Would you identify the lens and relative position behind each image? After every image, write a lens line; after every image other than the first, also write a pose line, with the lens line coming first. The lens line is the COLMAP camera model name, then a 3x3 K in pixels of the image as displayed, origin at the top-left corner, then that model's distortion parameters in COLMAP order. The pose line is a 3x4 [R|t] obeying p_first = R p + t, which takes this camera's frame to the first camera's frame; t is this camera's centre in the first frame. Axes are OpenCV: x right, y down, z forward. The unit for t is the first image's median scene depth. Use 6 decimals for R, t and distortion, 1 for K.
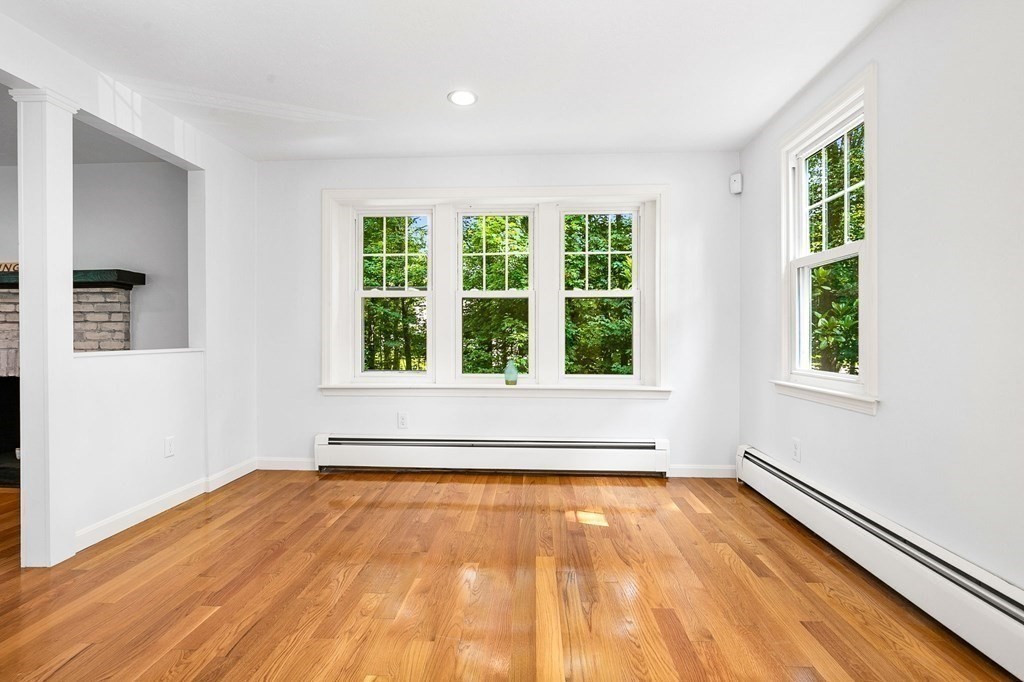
lens RADIAL K [[481.6, 0, 507.3], [0, 481.6, 333.6], [0, 0, 1]] dist [-0.014592, 0.003625]
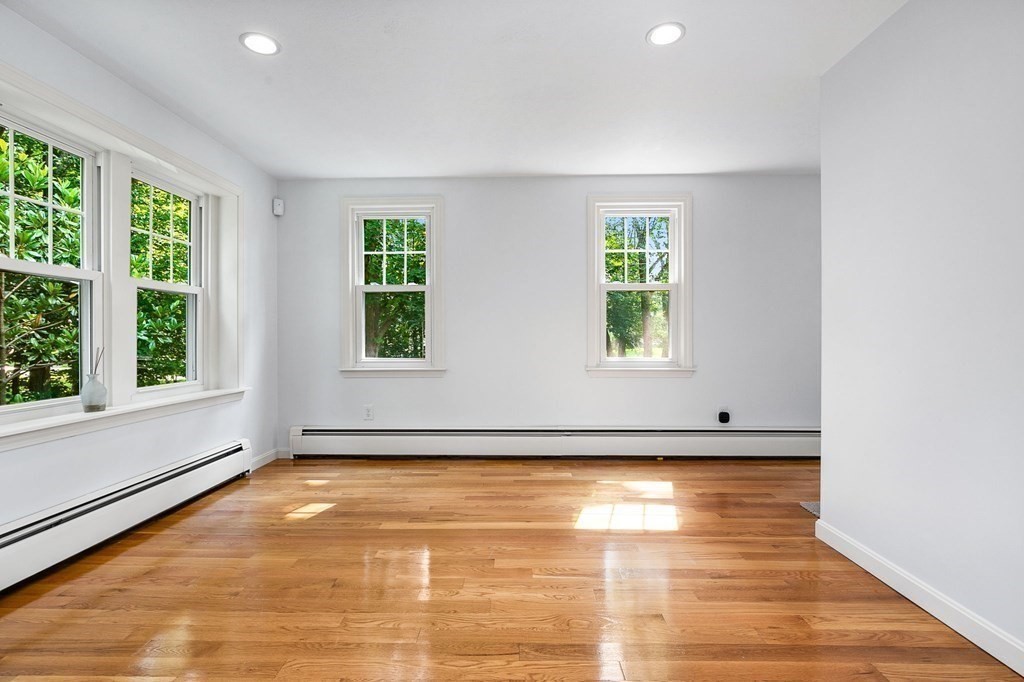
lens RADIAL K [[481.6, 0, 519.8], [0, 481.6, 337.5], [0, 0, 1]] dist [-0.014592, 0.003625]
pose [[-0.059541, -0.002532, 0.998223, -0.730460], [-0.000565, 0.999997, 0.002503, 0.002308], [-0.998226, -0.000415, -0.059542, 0.483095]]
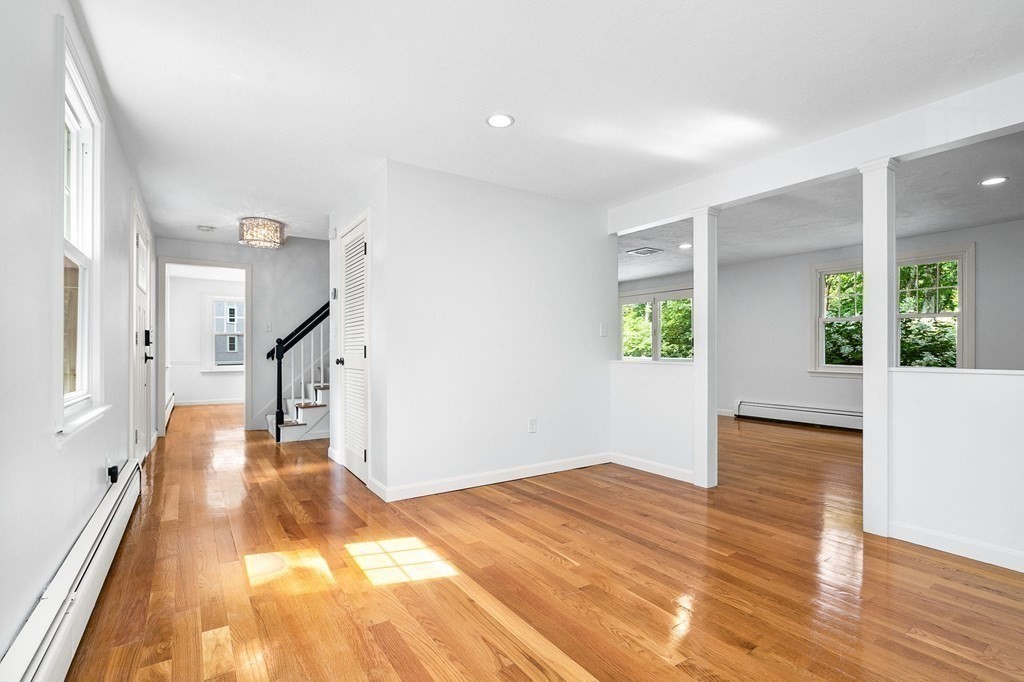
lens RADIAL K [[481.6, 0, 517.1], [0, 481.6, 345.9], [0, 0, 1]] dist [-0.014592, 0.003625]
pose [[-0.787826, -0.007637, -0.615851, 0.372635], [-0.003117, 0.999960, -0.008413, 0.000085], [0.615890, -0.004709, -0.787818, 0.917934]]
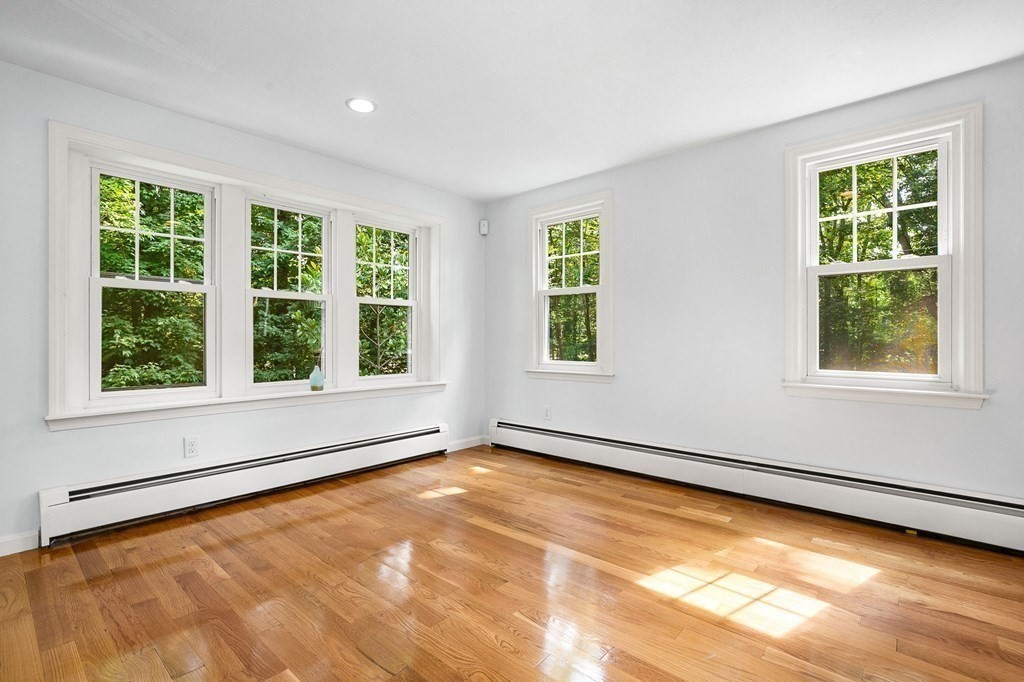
lens RADIAL K [[481.6, 0, 510.4], [0, 481.6, 337.6], [0, 0, 1]] dist [-0.014592, 0.003625]
pose [[0.617006, -0.000108, 0.786958, -0.549173], [-0.001392, 0.999998, 0.001229, -0.002426], [-0.786957, -0.001853, 0.617005, 0.101422]]
